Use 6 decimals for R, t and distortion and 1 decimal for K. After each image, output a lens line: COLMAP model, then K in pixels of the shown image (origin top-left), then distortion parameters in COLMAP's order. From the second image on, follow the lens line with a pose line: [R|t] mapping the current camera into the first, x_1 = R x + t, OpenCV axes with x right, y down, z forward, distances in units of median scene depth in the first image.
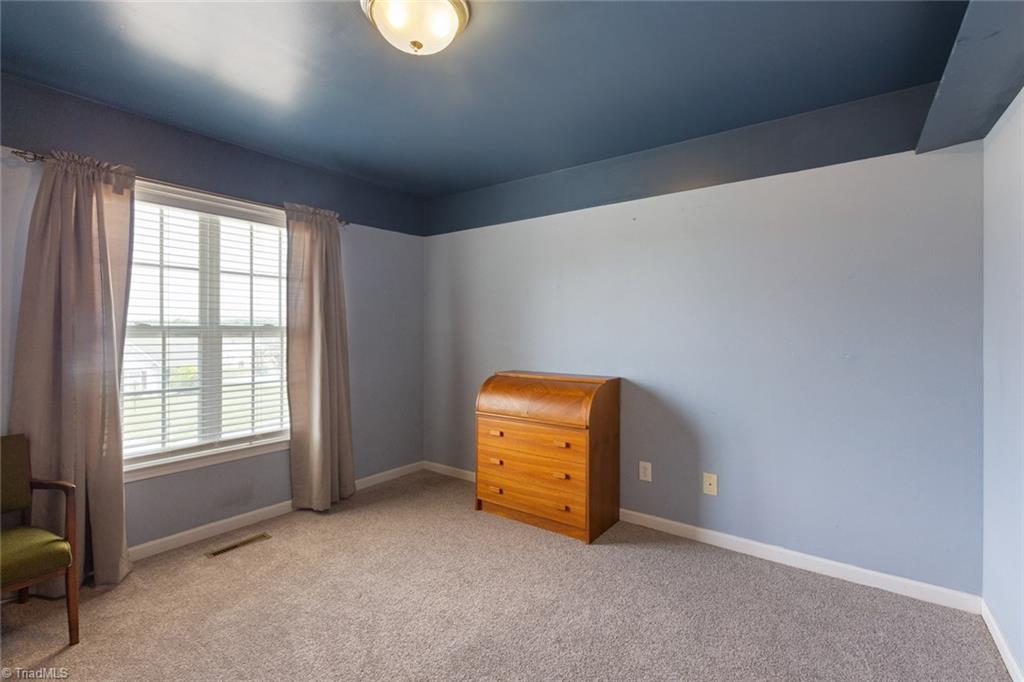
lens RADIAL K [[465.4, 0, 512.0], [0, 465.4, 341.0], [0, 0, 1]] dist [0.000110, 0.000092]
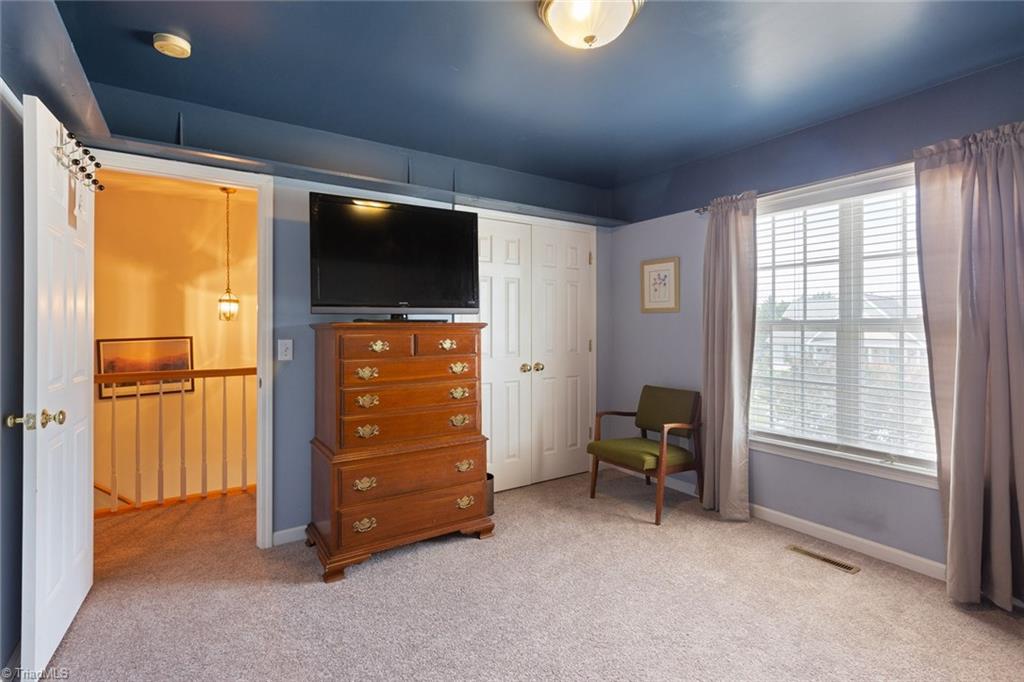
lens RADIAL K [[477.2, 0, 511.8], [0, 477.2, 332.0], [0, 0, 1]] dist [0.000187, -0.000066]
pose [[-0.340932, 0.011661, -0.940016, 0.478675], [-0.017978, 0.999659, 0.018921, -0.013390], [0.939916, 0.023351, -0.340606, 0.707829]]
